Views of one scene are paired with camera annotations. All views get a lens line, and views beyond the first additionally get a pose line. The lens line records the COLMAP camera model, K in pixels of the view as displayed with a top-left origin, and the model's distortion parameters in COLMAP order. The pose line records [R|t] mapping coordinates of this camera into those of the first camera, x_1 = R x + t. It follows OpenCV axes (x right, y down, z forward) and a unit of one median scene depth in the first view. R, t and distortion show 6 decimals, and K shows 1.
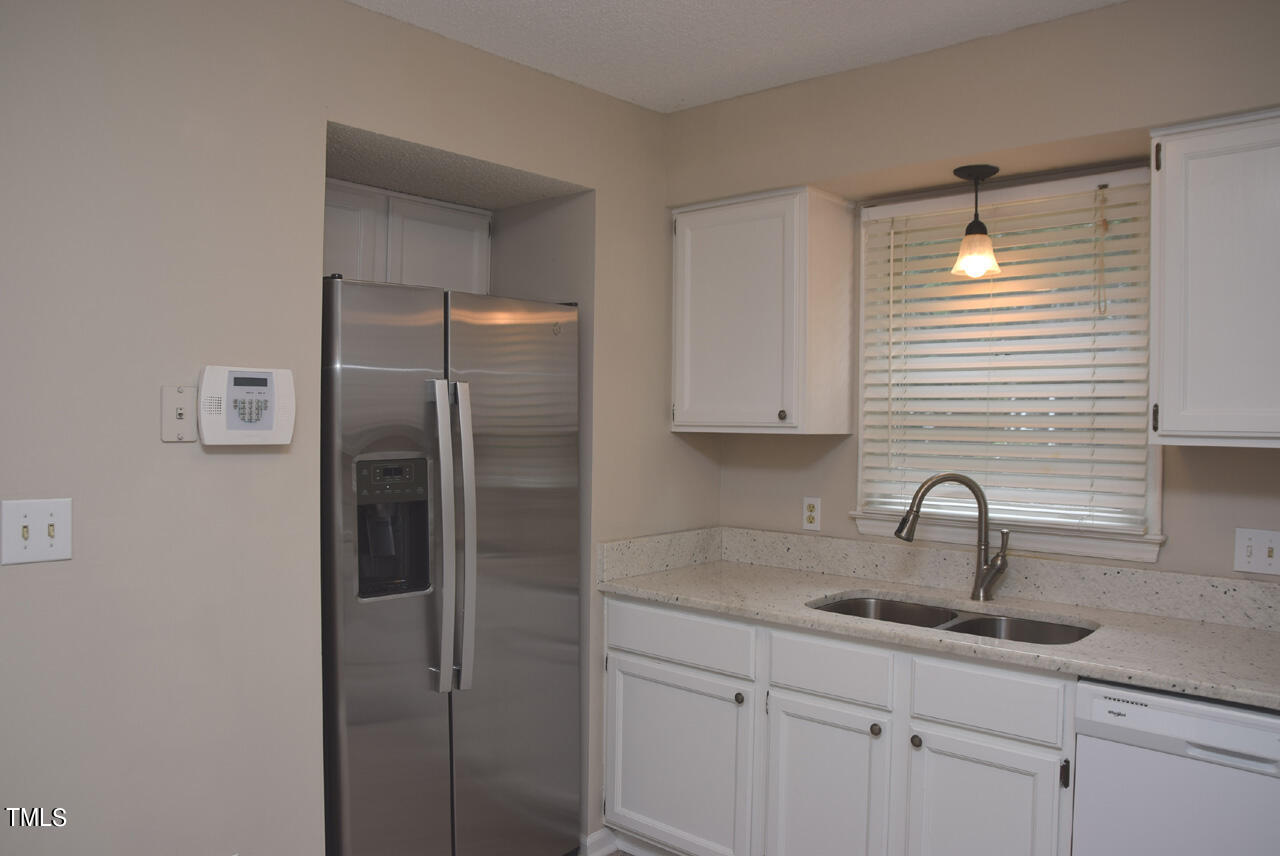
lens RADIAL K [[957.6, 0, 639.5], [0, 957.6, 430.8], [0, 0, 1]] dist [-0.126496, 0.096498]
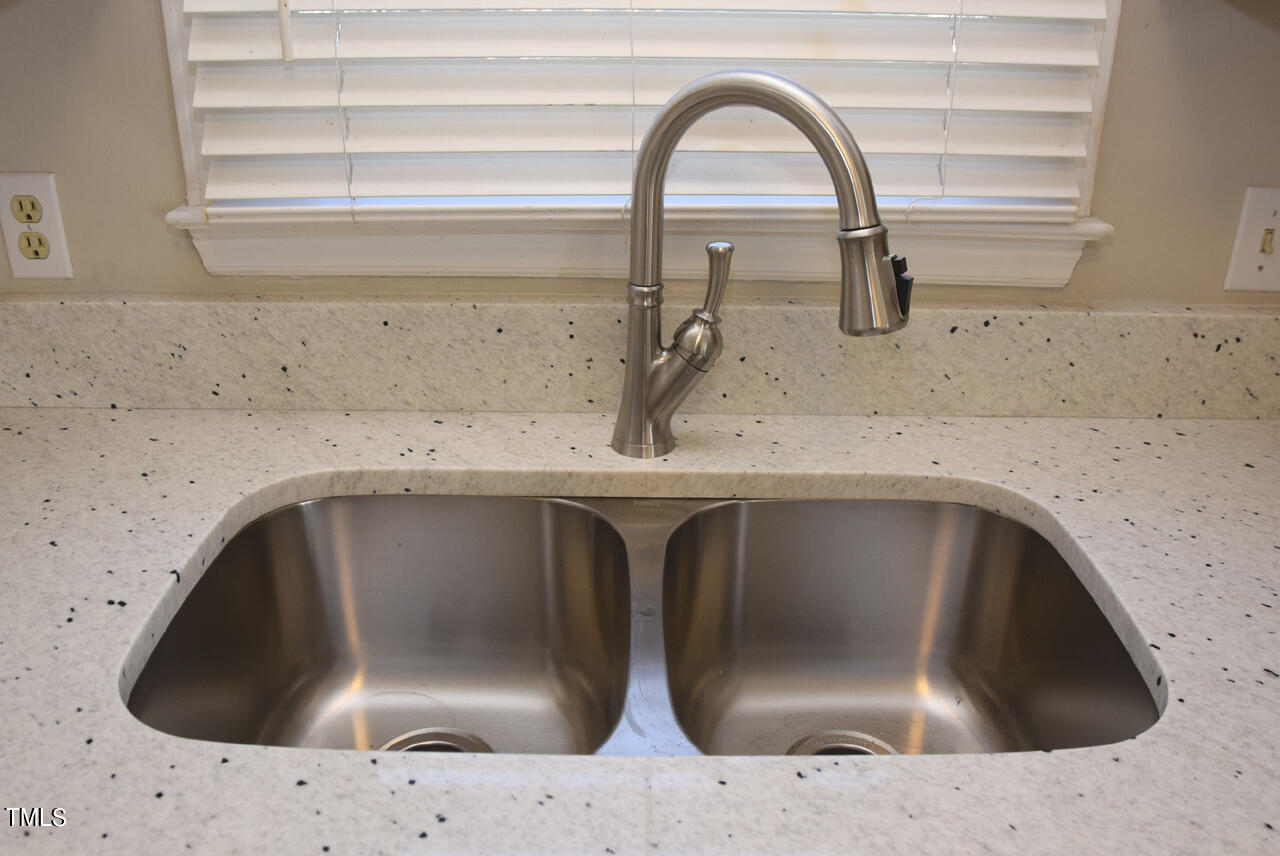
lens RADIAL K [[957.6, 0, 642.6], [0, 957.6, 414.6], [0, 0, 1]] dist [-0.126496, 0.096498]
pose [[0.744043, -0.264823, 0.613407, 0.157313], [0.007515, 0.921352, 0.388656, 0.034445], [-0.668089, -0.284567, 0.687516, 0.788857]]
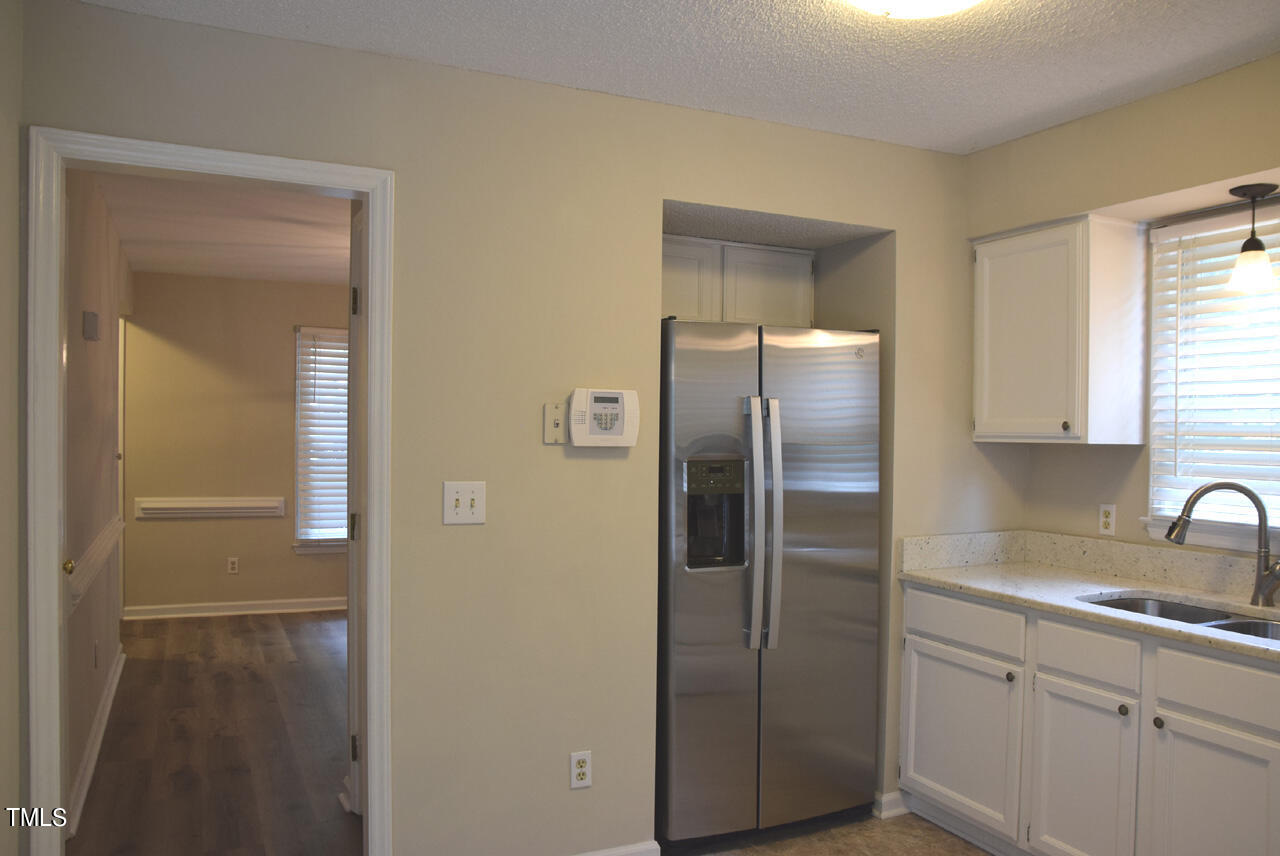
lens RADIAL K [[957.6, 0, 634.1], [0, 957.6, 431.0], [0, 0, 1]] dist [-0.126496, 0.096498]
pose [[0.917540, 0.002089, -0.397638, 0.135179], [-0.008066, 0.999878, -0.013361, 0.008490], [0.397562, 0.015467, 0.917445, -0.196021]]
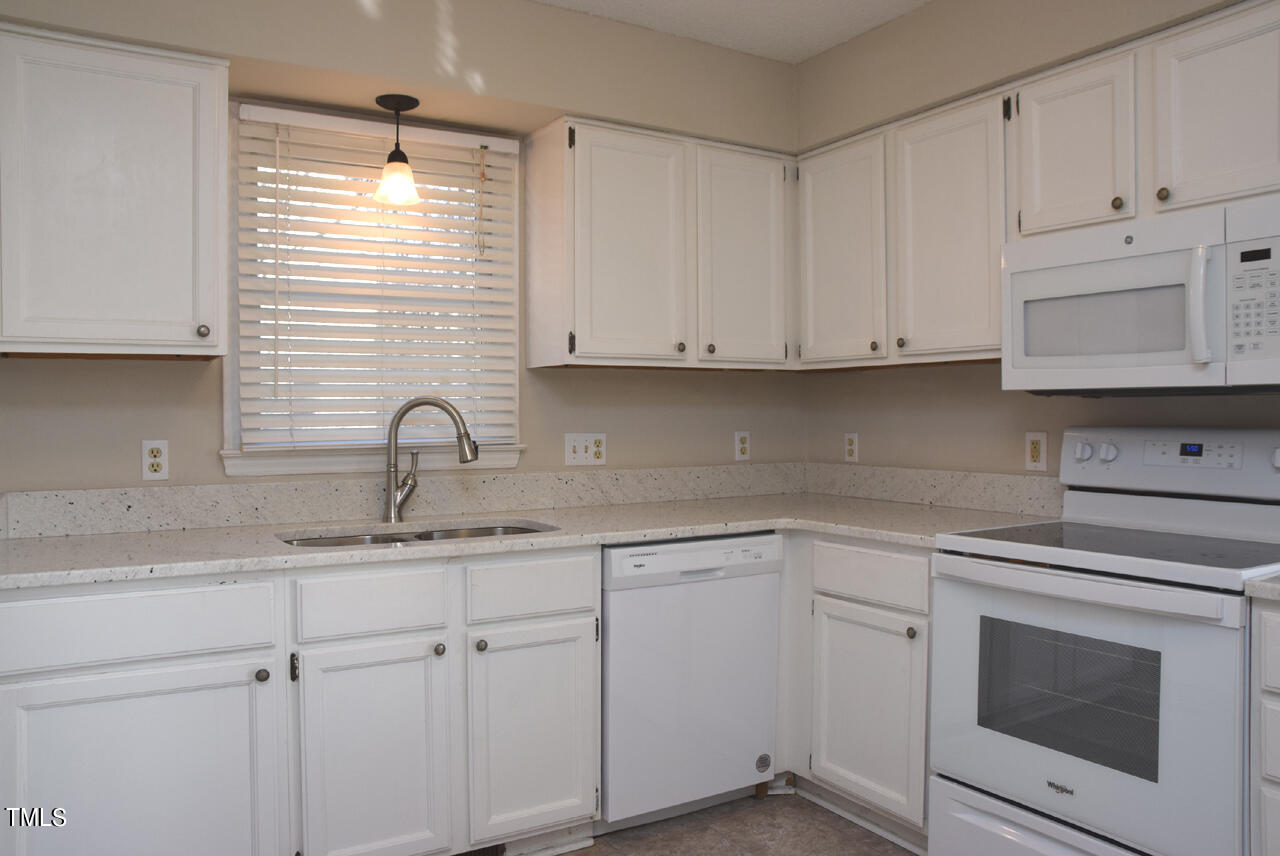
lens RADIAL K [[957.6, 0, 616.7], [0, 957.6, 419.9], [0, 0, 1]] dist [-0.126496, 0.096498]
pose [[0.312402, -0.021625, 0.949704, -0.557409], [0.025217, 0.999577, 0.014466, 0.062378], [-0.949615, 0.019430, 0.312816, 0.459064]]
